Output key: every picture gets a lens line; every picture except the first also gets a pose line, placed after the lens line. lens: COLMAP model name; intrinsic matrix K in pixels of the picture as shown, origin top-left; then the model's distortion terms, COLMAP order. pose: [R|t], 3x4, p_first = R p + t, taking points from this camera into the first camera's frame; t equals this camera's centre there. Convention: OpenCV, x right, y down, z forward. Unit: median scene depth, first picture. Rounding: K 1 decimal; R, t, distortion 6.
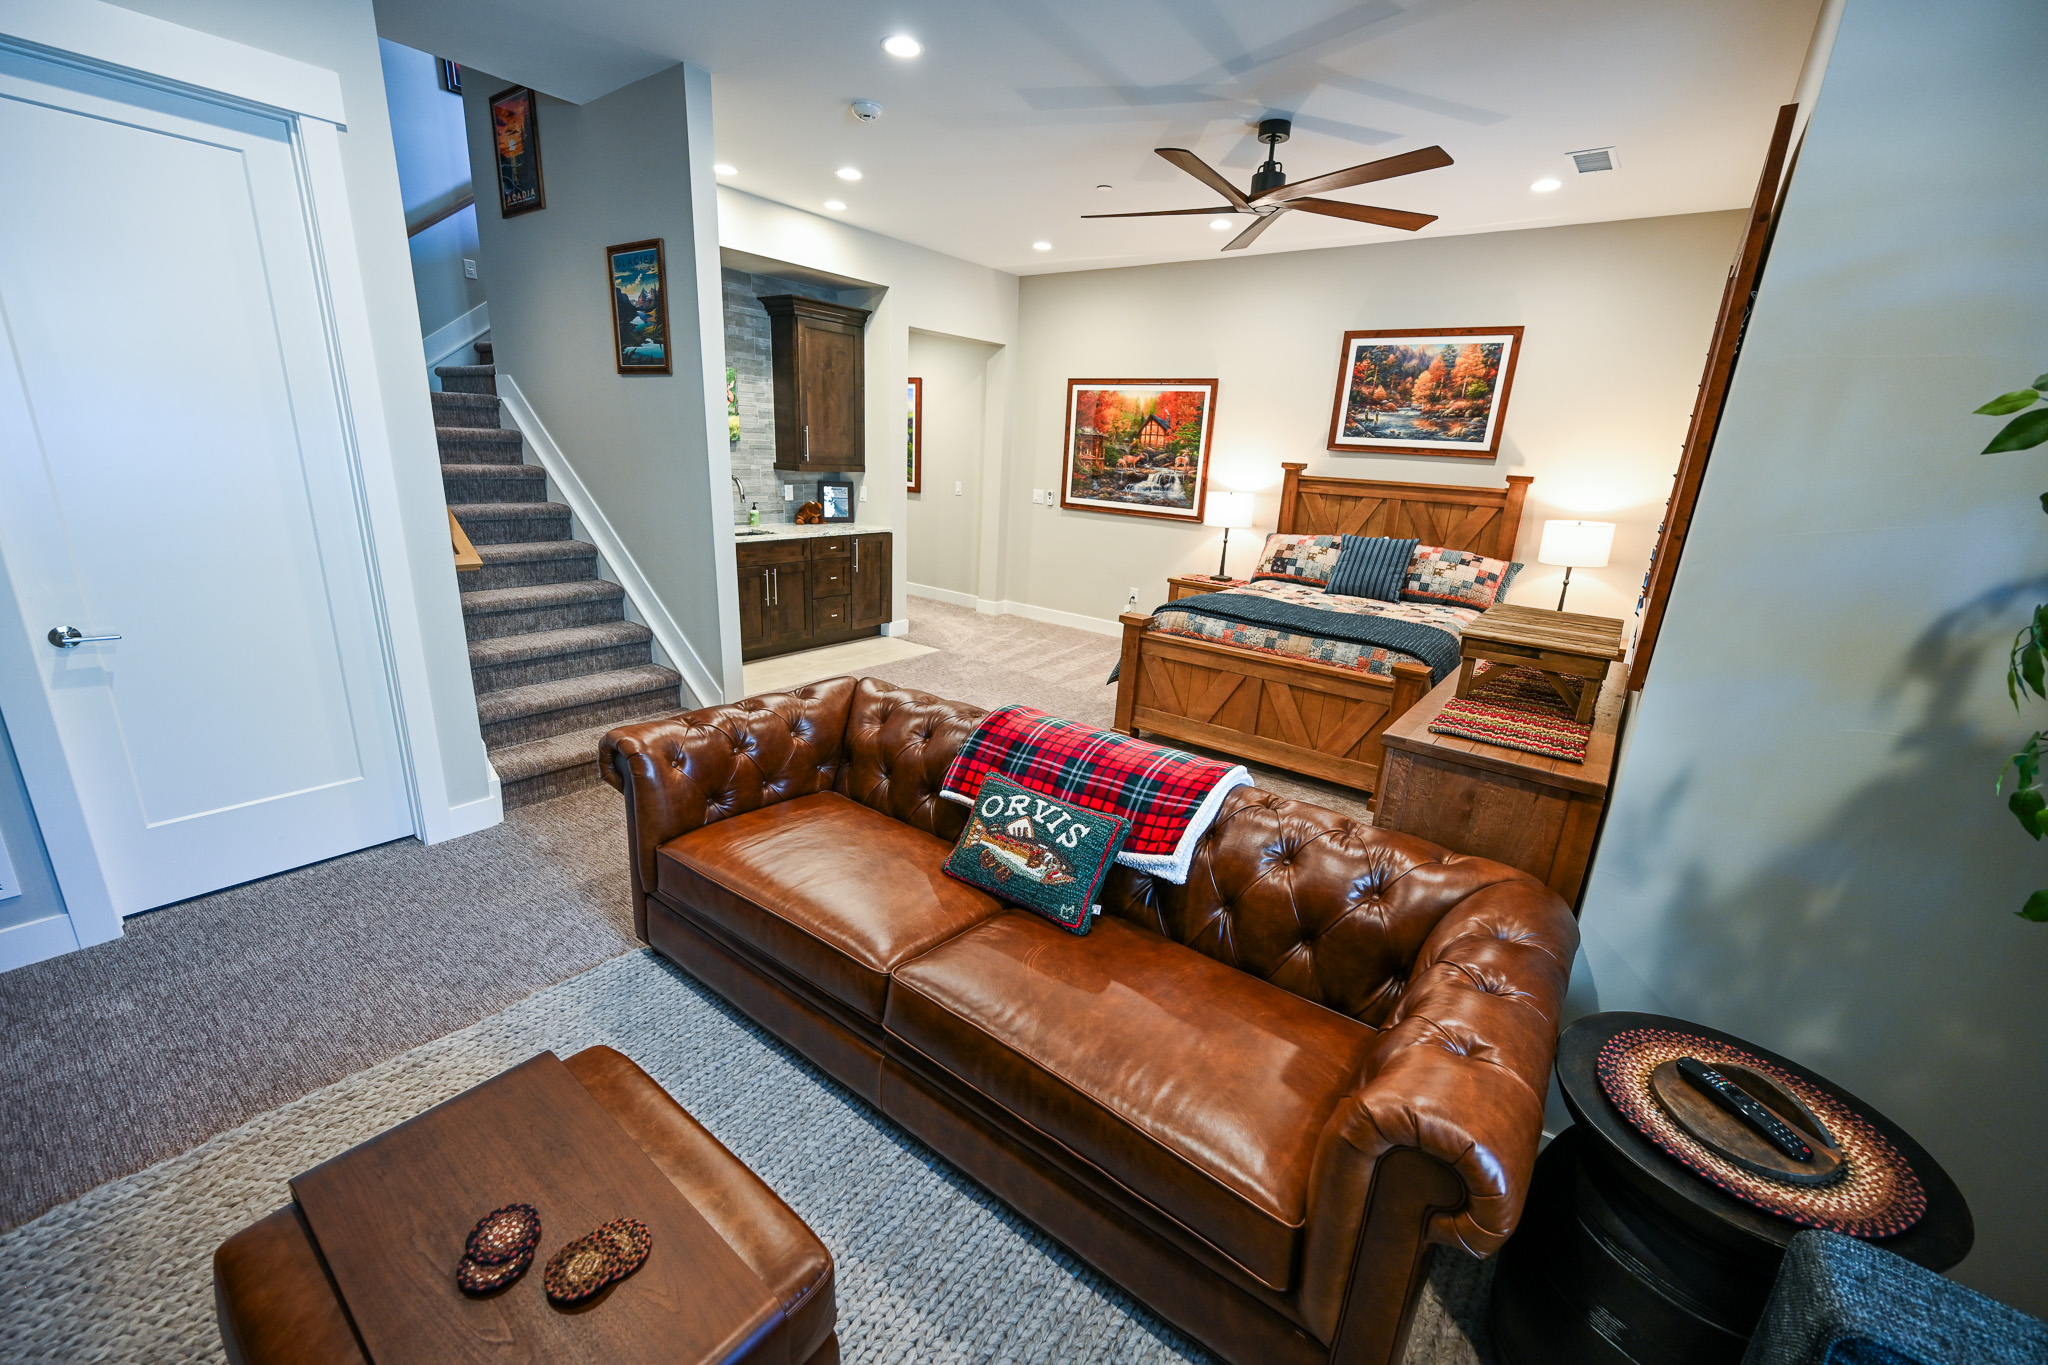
lens RADIAL K [[822.5, 0, 1027.9], [0, 822.5, 694.1], [0, 0, 1]] dist [0.000523, -0.000461]
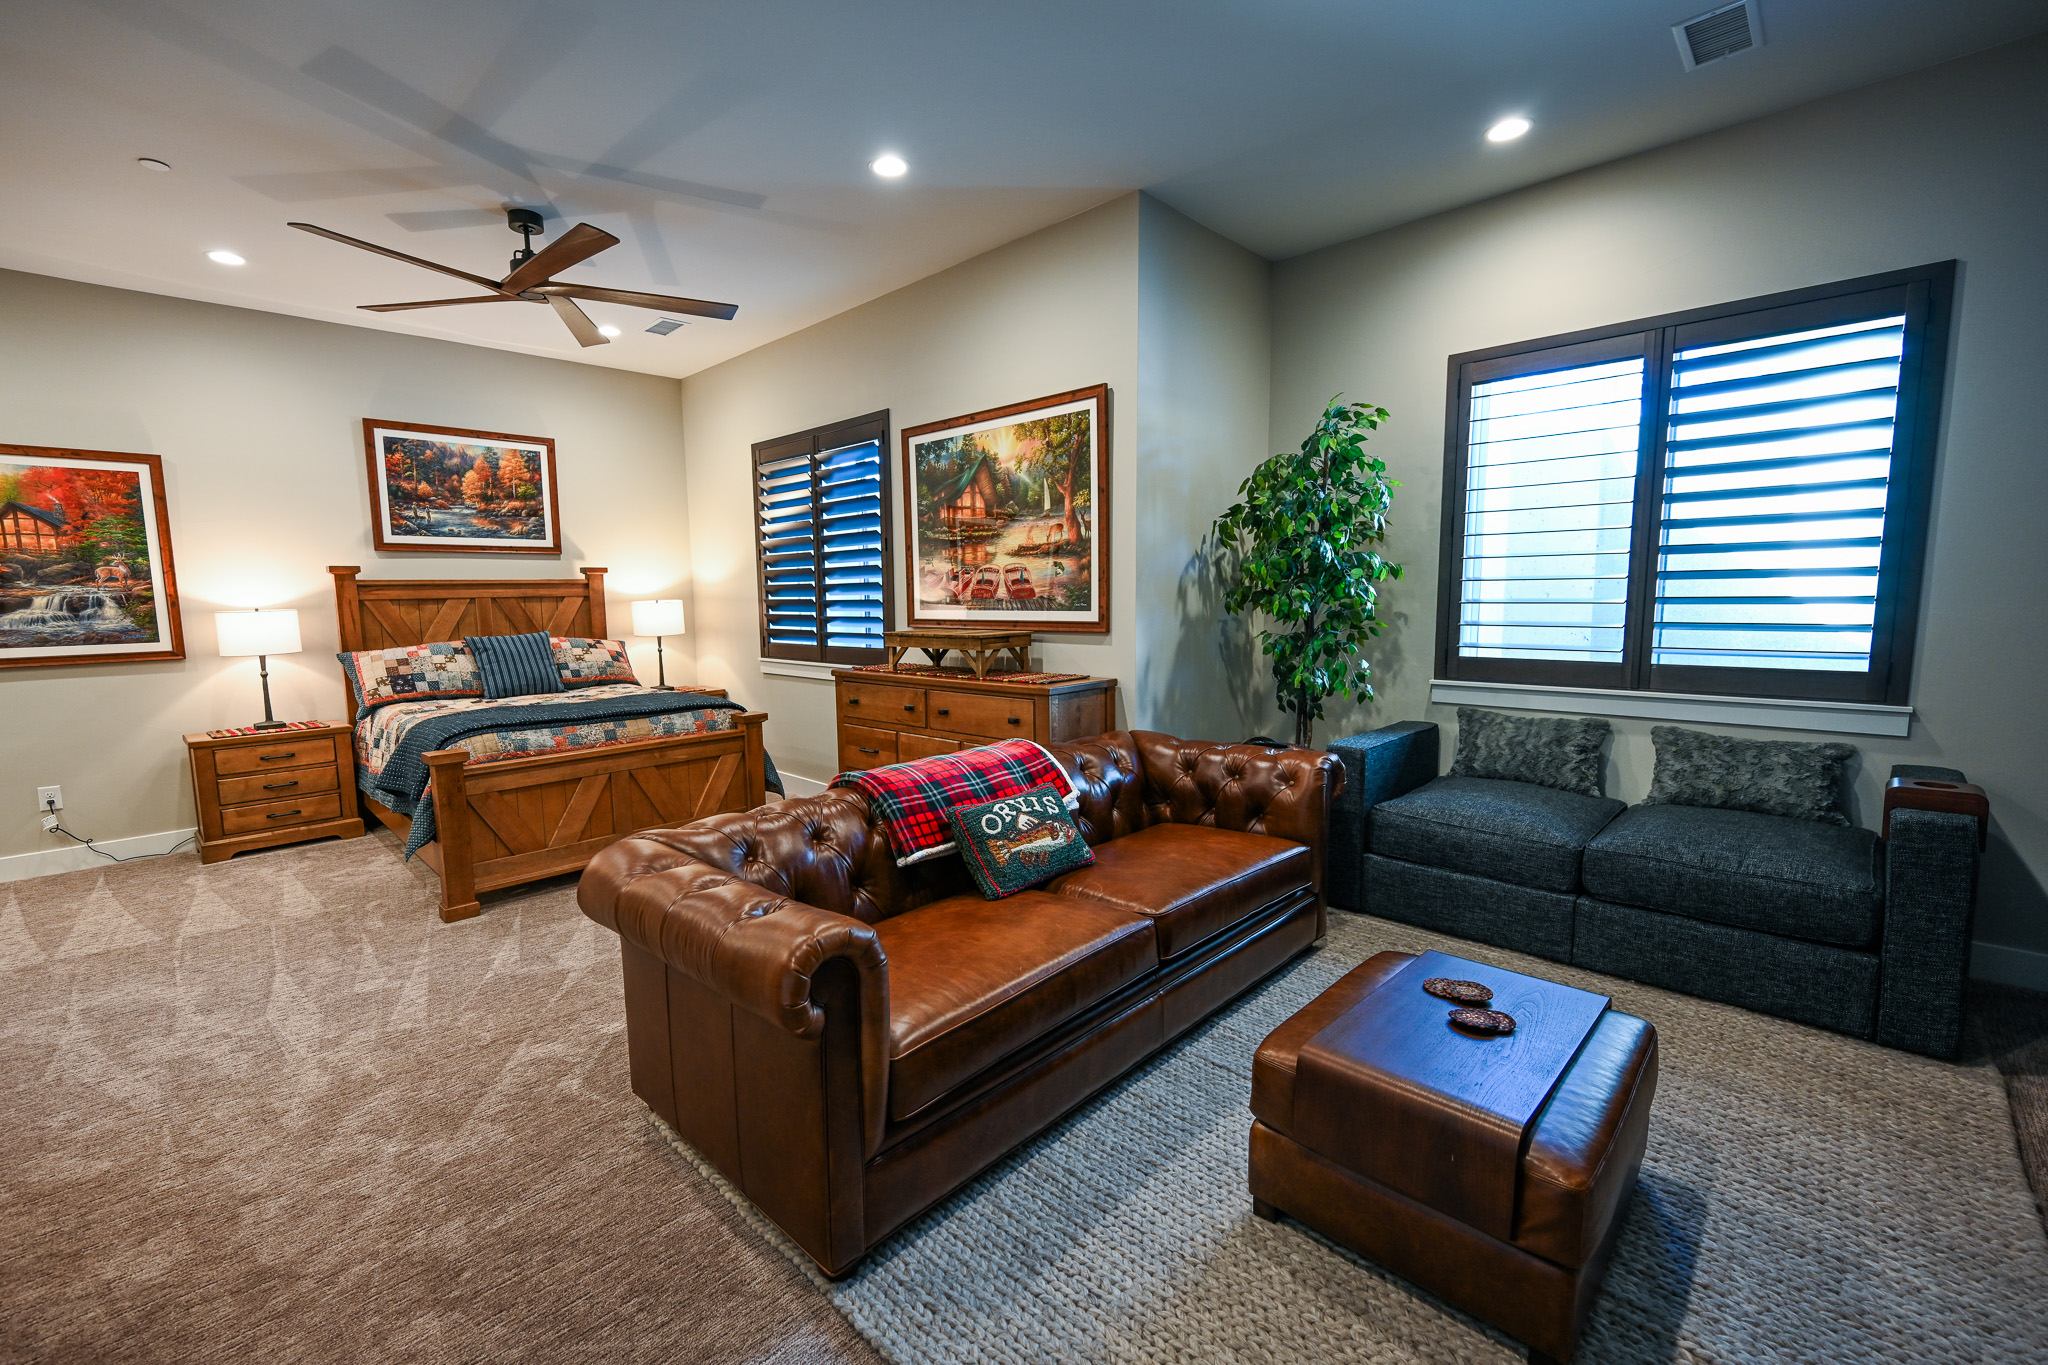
lens RADIAL K [[858.9, 0, 979.0], [0, 858.9, 697.2], [0, 0, 1]] dist [0.001853, -0.000128]
pose [[0.133393, -0.176274, 0.975261, -0.501996], [0.313028, 0.941174, 0.127298, -0.078697], [-0.940330, 0.288303, 0.180725, 0.326007]]
